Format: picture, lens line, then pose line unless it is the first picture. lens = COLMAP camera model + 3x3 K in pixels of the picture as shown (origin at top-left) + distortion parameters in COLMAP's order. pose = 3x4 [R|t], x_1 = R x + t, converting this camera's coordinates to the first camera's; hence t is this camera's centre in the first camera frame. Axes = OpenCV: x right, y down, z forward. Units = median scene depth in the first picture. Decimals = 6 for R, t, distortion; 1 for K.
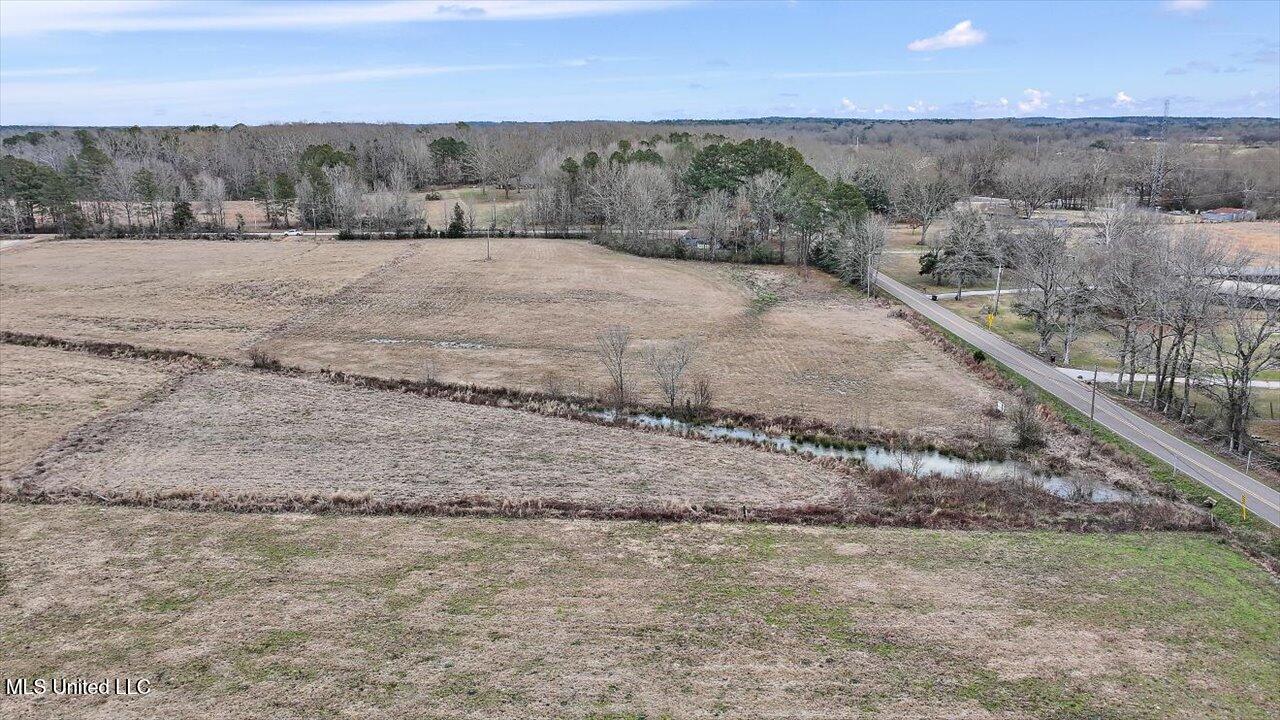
lens RADIAL K [[944.0, 0, 645.1], [0, 944.0, 361.0], [0, 0, 1]] dist [0.002083, 0.006283]
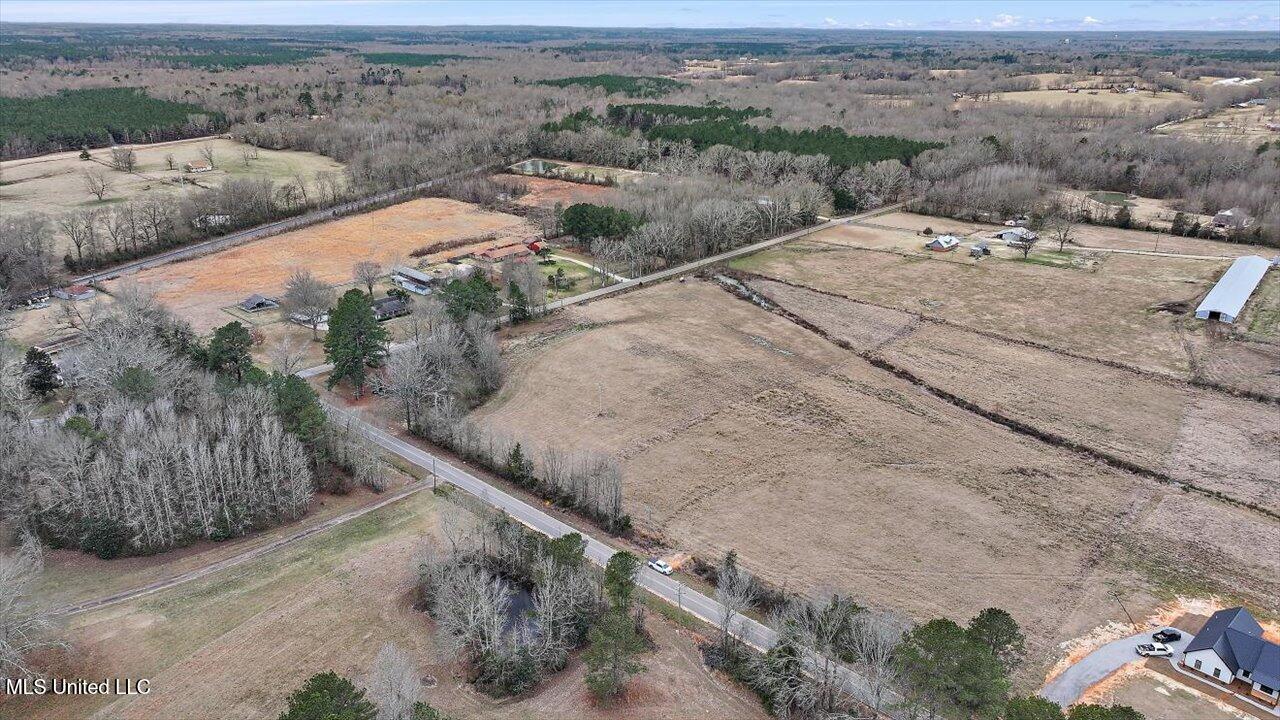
lens RADIAL K [[899.6, 0, 644.9], [0, 899.6, 359.2], [0, 0, 1]] dist [0.004280, 0.003458]
pose [[-0.725070, -0.239418, 0.645719, -2.047704], [0.162741, 0.851502, 0.498458, -1.604826], [-0.669171, 0.466501, -0.578435, 3.610165]]
